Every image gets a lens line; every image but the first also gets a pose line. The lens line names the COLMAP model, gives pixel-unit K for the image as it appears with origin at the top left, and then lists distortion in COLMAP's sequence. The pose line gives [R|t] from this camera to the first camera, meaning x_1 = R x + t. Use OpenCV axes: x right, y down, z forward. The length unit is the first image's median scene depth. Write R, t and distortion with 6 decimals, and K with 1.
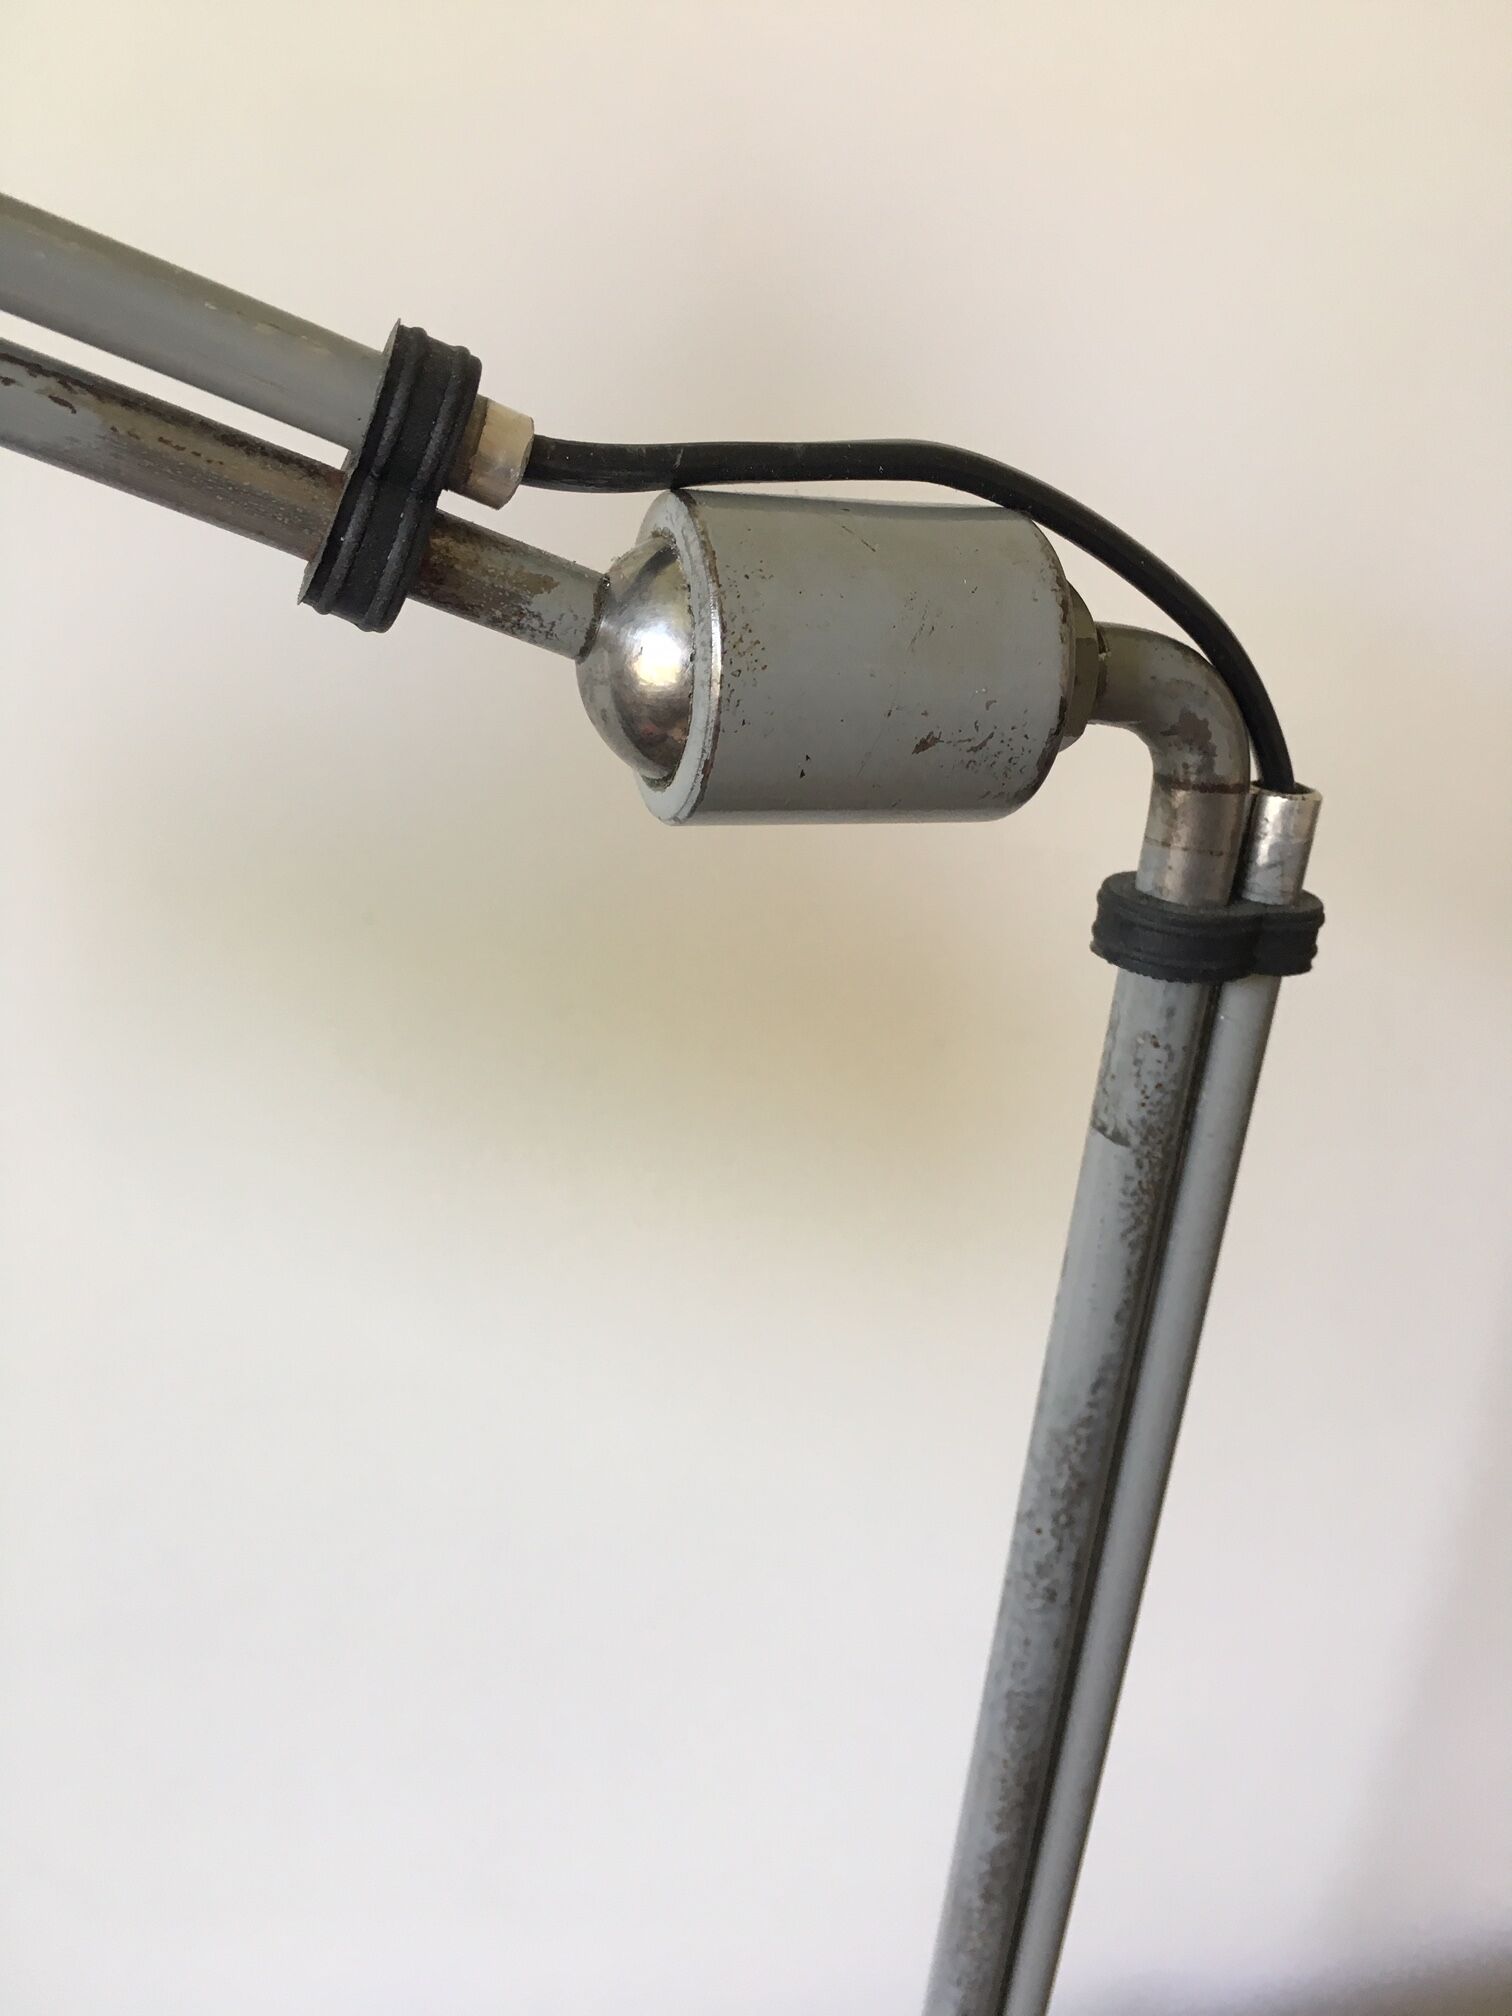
lens RADIAL K [[1747.1, 0, 760.7], [0, 1747.1, 1015.2], [0, 0, 1]] dist [0.085430, -0.132457]
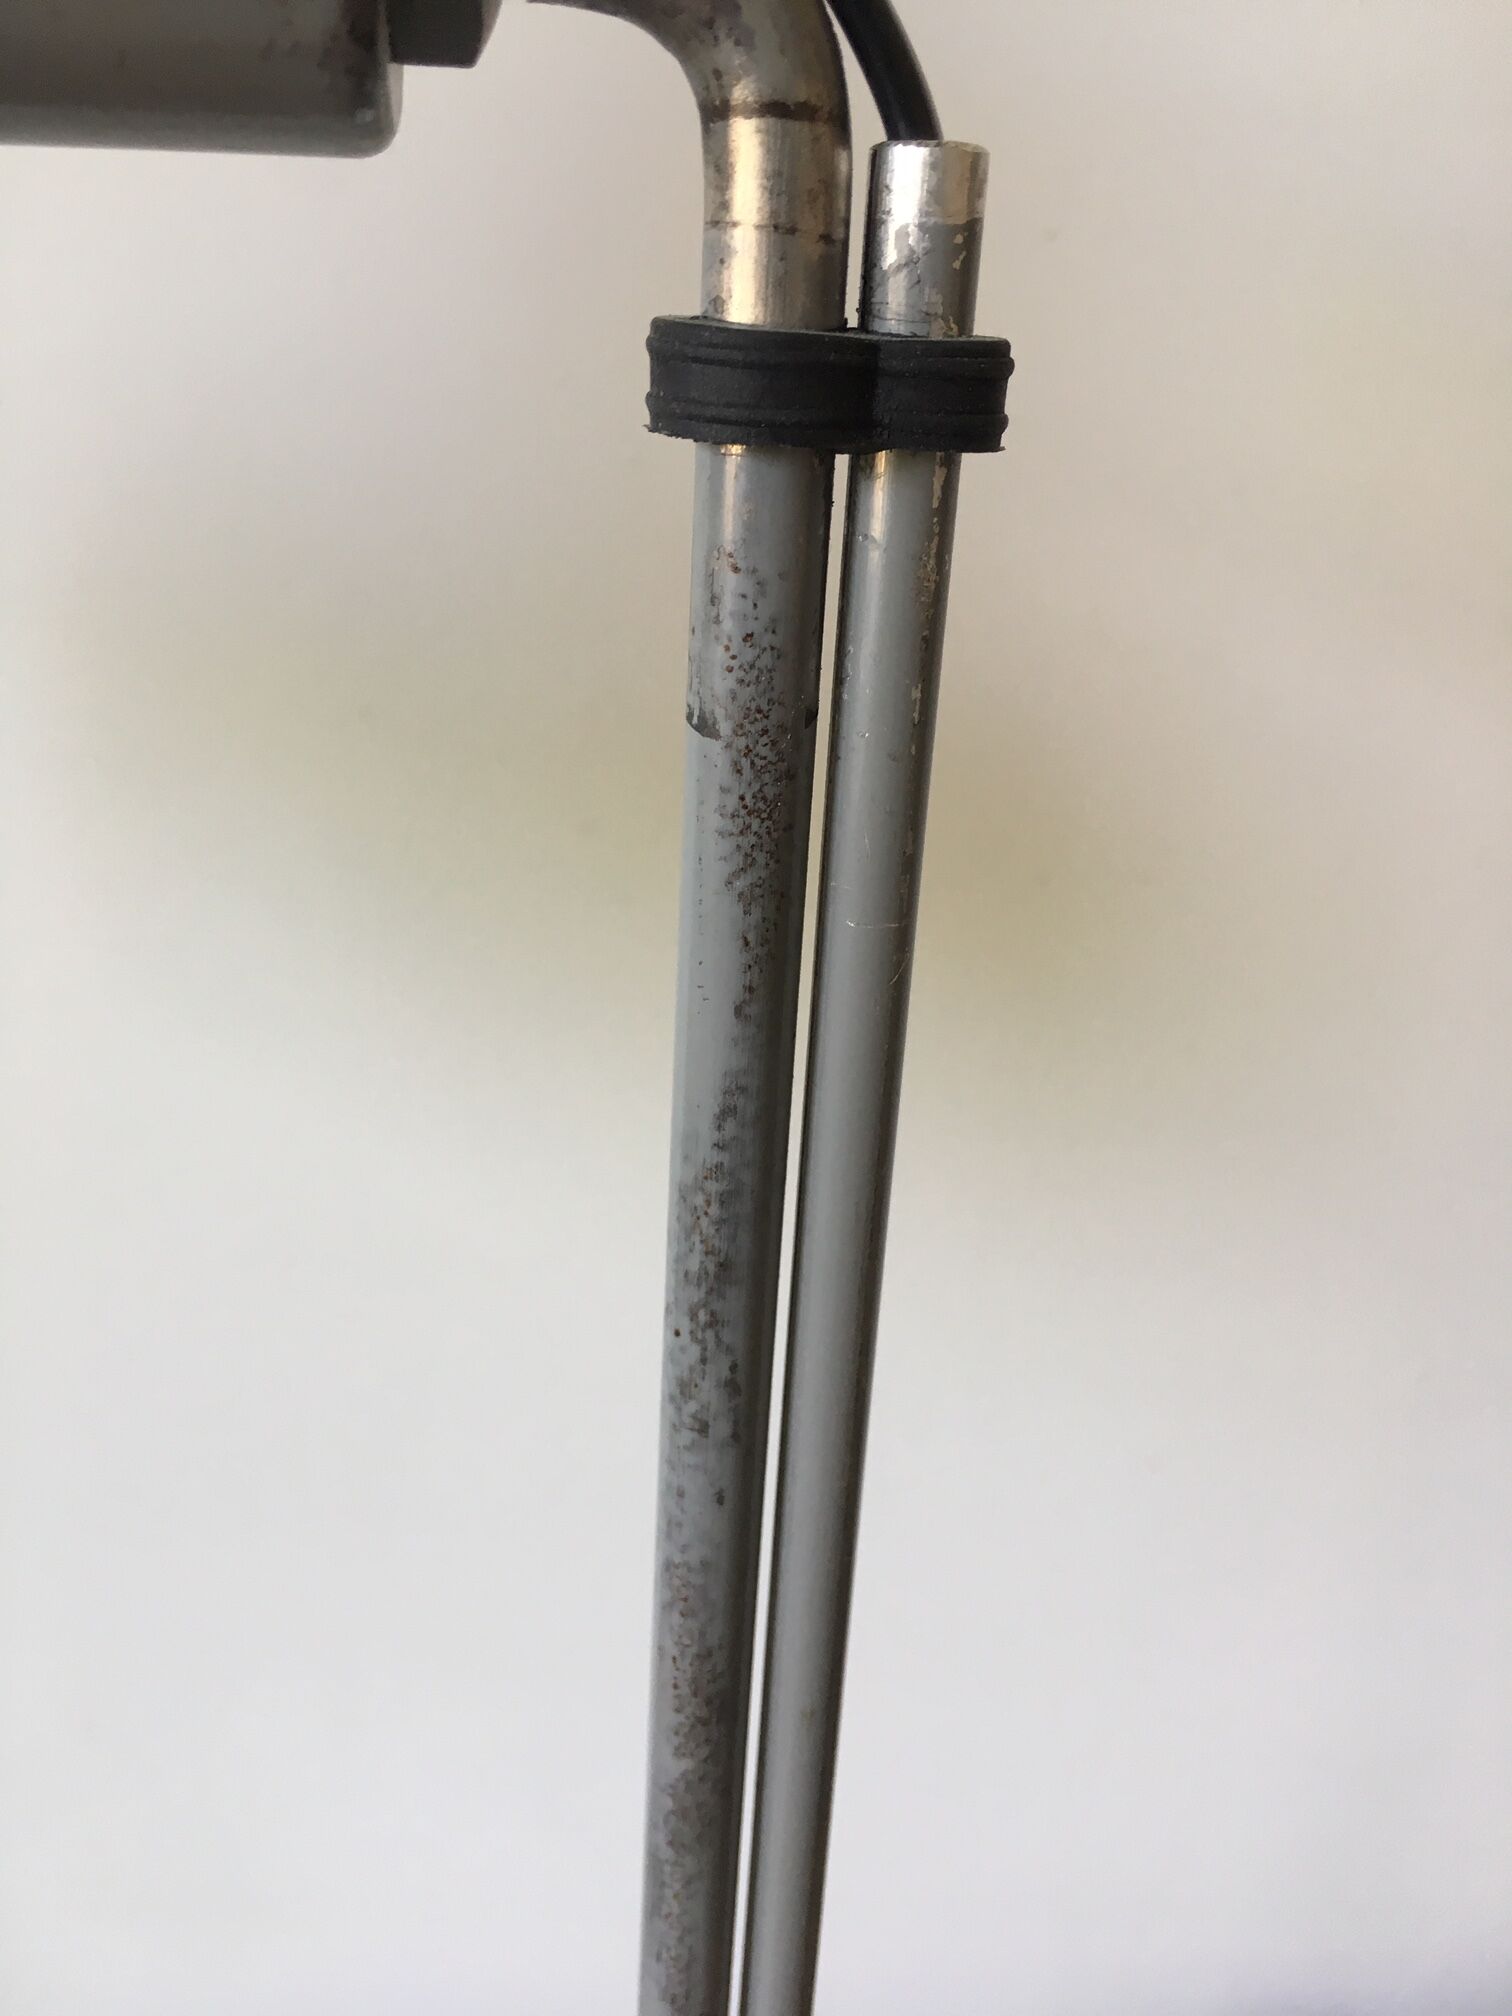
lens RADIAL K [[1747.1, 0, 737.6], [0, 1747.1, 1014.8], [0, 0, 1]] dist [0.085430, -0.132457]
pose [[0.975790, 0.025260, -0.217246, 0.339556], [-0.020747, 0.999520, 0.023026, 0.152963], [0.217724, -0.017961, 0.975845, 0.331356]]
